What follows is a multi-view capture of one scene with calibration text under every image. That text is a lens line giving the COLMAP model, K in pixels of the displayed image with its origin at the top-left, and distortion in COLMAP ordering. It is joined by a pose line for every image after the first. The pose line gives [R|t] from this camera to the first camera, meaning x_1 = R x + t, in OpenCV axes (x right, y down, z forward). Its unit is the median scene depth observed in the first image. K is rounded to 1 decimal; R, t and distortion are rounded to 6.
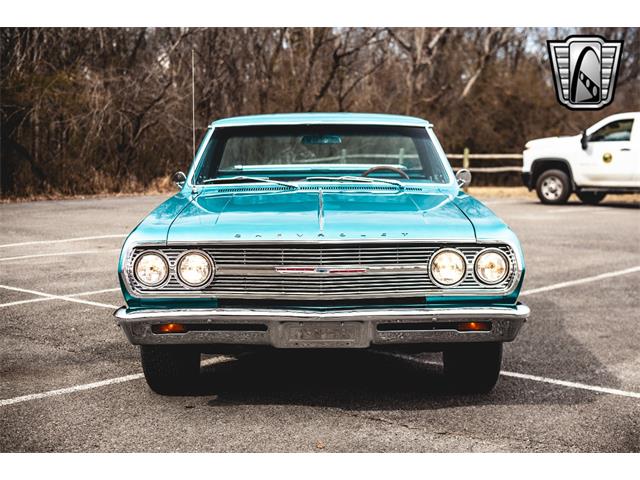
lens RADIAL K [[976.5, 0, 311.1], [0, 976.5, 241.0], [0, 0, 1]] dist [-0.108352, 0.053271]
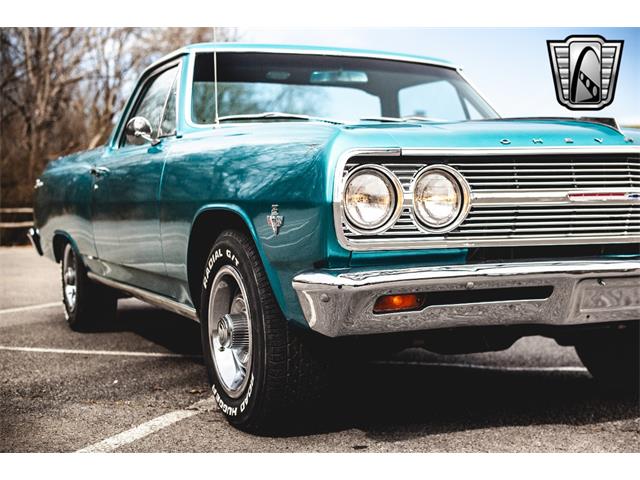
lens RADIAL K [[964.4, 0, 308.7], [0, 964.4, 240.3], [0, 0, 1]] dist [-0.103933, 0.060759]
pose [[0.913575, -0.016193, 0.406347, -0.347701], [0.045674, 0.996971, -0.062956, 0.070825], [-0.404097, 0.076074, 0.911547, 0.414400]]
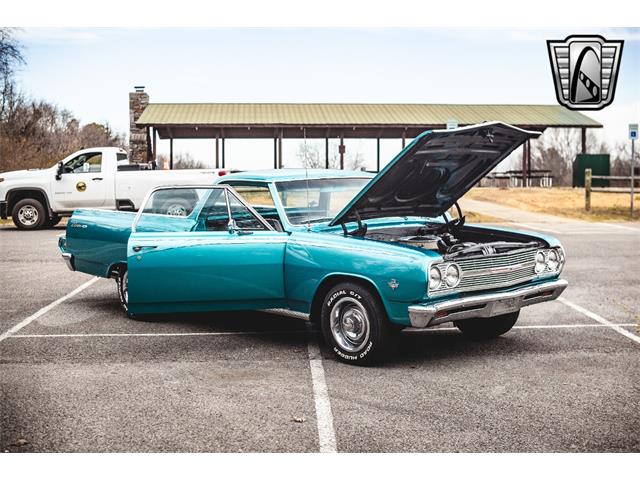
lens RADIAL K [[942.5, 0, 320.0], [0, 942.5, 240.0], [0, 0, 1]] dist [-0.110591, 0.070453]
pose [[0.721173, -0.061577, 0.690013, -1.112363], [0.075926, 0.997067, 0.009624, -0.050755], [-0.688582, 0.045450, 0.723733, 0.010296]]
